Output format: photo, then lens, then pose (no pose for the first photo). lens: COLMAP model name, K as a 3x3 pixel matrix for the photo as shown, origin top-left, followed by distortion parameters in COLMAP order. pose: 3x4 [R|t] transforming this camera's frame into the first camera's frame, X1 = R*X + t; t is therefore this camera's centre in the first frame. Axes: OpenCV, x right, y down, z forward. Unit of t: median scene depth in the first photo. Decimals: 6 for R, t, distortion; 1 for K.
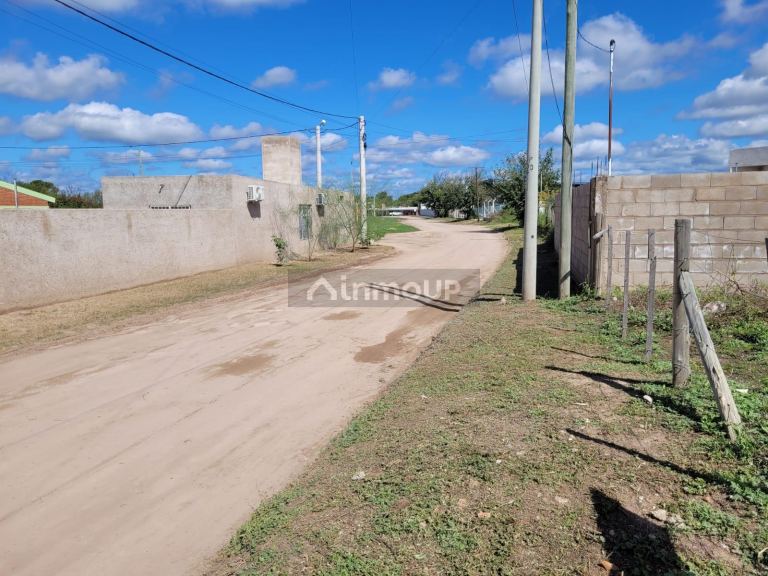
lens RADIAL K [[576.3, 0, 383.4], [0, 576.3, 282.1], [0, 0, 1]] dist [0.042010, -0.038349]
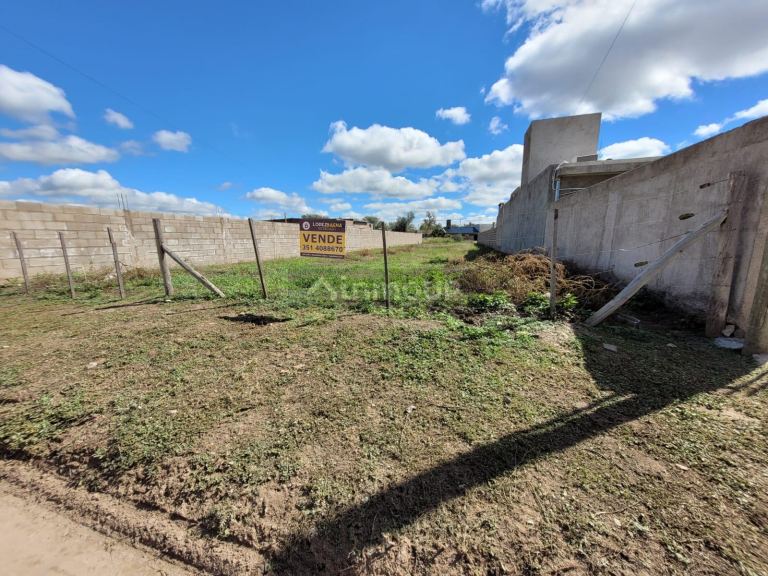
lens RADIAL K [[303.6, 0, 375.1], [0, 303.6, 292.8], [0, 0, 1]] dist [0.011889, -0.001693]
pose [[0.056806, -0.161826, 0.985183, -0.297449], [0.134574, 0.979012, 0.153052, 0.047633], [-0.989274, 0.123886, 0.077392, 0.065444]]
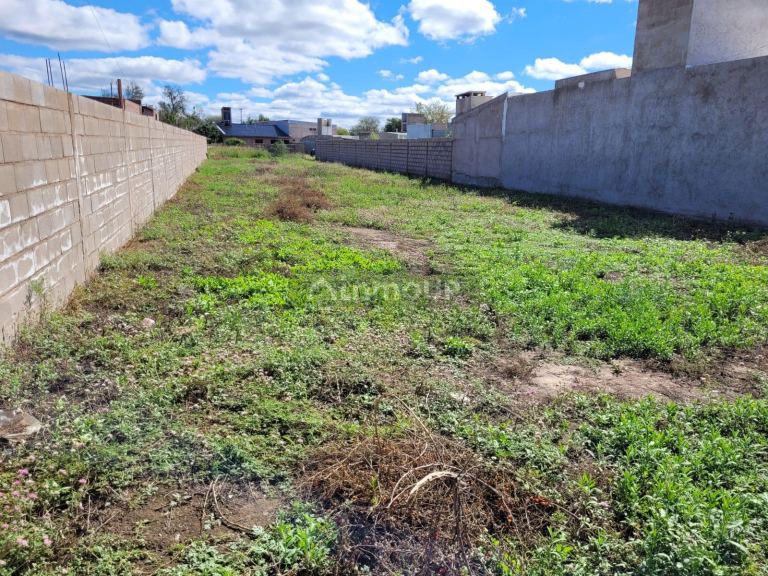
lens RADIAL K [[583.0, 0, 388.6], [0, 583.0, 286.9], [0, 0, 1]] dist [0.036585, -0.032260]
pose [[-0.489276, -0.200193, 0.848841, 0.334459], [0.095504, 0.955146, 0.280313, -0.116106], [-0.866884, 0.218219, -0.448211, 0.876372]]
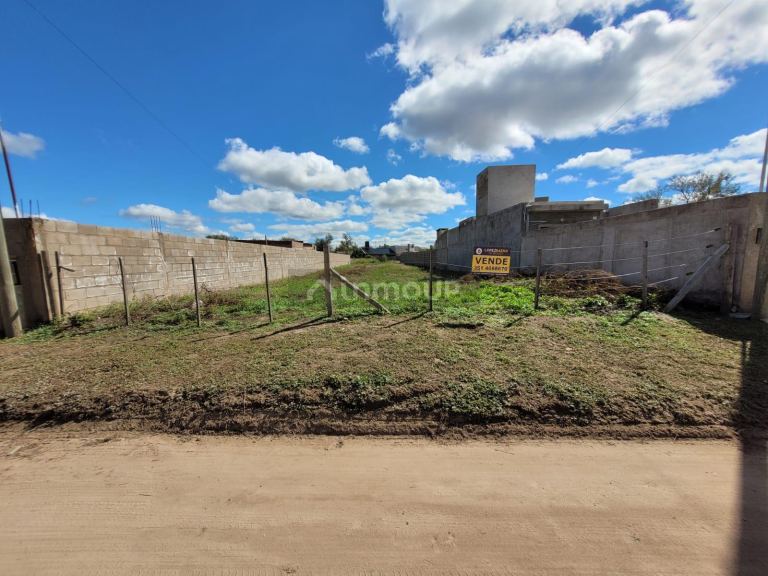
lens RADIAL K [[303.6, 0, 375.0], [0, 303.6, 294.5], [0, 0, 1]] dist [0.011889, -0.001693]
pose [[-0.232906, -0.096451, 0.967705, -0.370485], [0.145667, 0.980384, 0.132773, -0.022960], [-0.961528, 0.171887, -0.214288, 0.538524]]
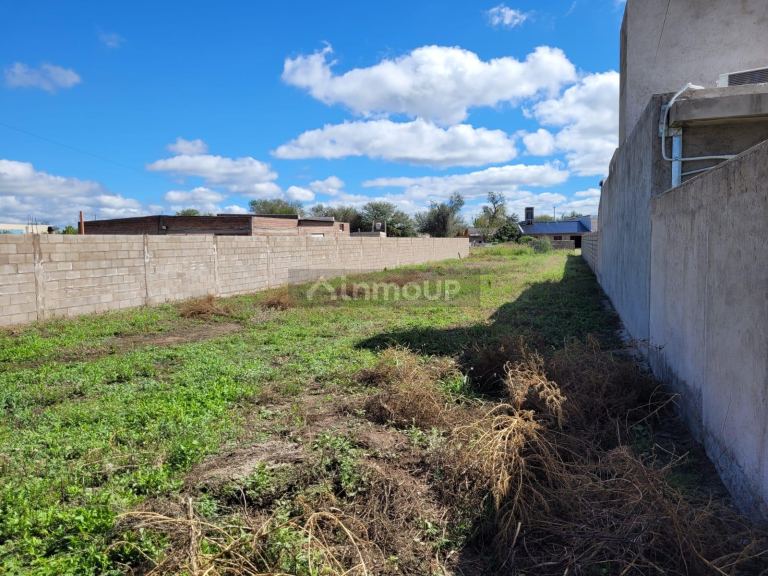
lens RADIAL K [[583.0, 0, 386.4], [0, 583.0, 291.2], [0, 0, 1]] dist [0.036585, -0.032260]
pose [[0.080313, -0.071169, 0.994226, 0.099323], [0.141194, 0.988202, 0.059333, 0.008781], [-0.986719, 0.135614, 0.089414, -0.234638]]
